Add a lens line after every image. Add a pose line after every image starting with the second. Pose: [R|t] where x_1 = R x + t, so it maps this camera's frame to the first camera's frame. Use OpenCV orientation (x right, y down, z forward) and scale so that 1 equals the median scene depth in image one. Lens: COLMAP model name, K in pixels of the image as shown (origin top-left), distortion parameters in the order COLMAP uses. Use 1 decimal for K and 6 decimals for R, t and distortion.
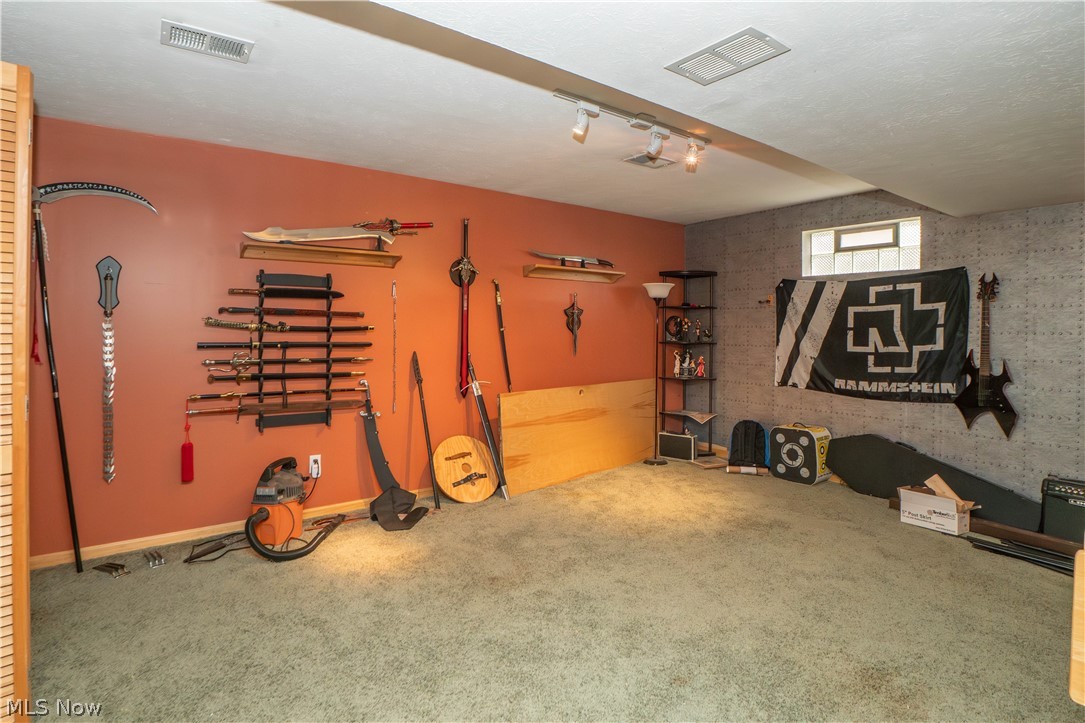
lens RADIAL K [[554.8, 0, 557.8], [0, 554.8, 332.9], [0, 0, 1]] dist [-0.031564, 0.004953]
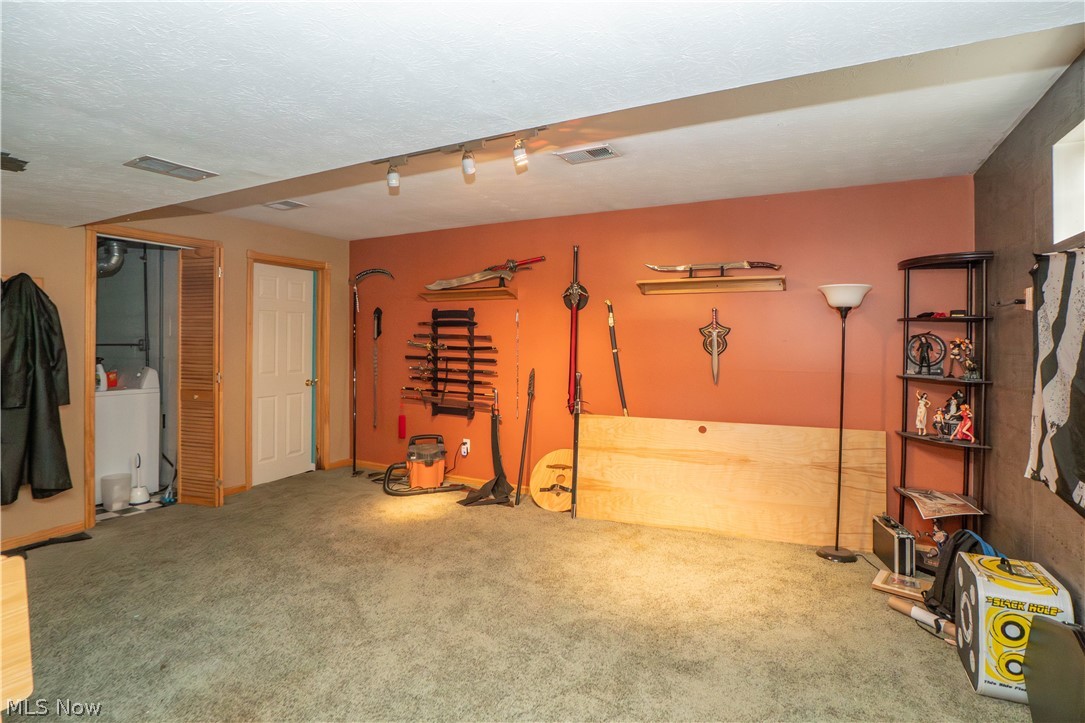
lens RADIAL K [[554.8, 0, 545.8], [0, 554.8, 352.4], [0, 0, 1]] dist [-0.031564, 0.004953]
pose [[0.421018, 0.013639, -0.906950, 0.900017], [-0.019580, 0.999791, 0.005946, -0.009037], [0.906841, 0.015255, 0.421197, 0.586563]]
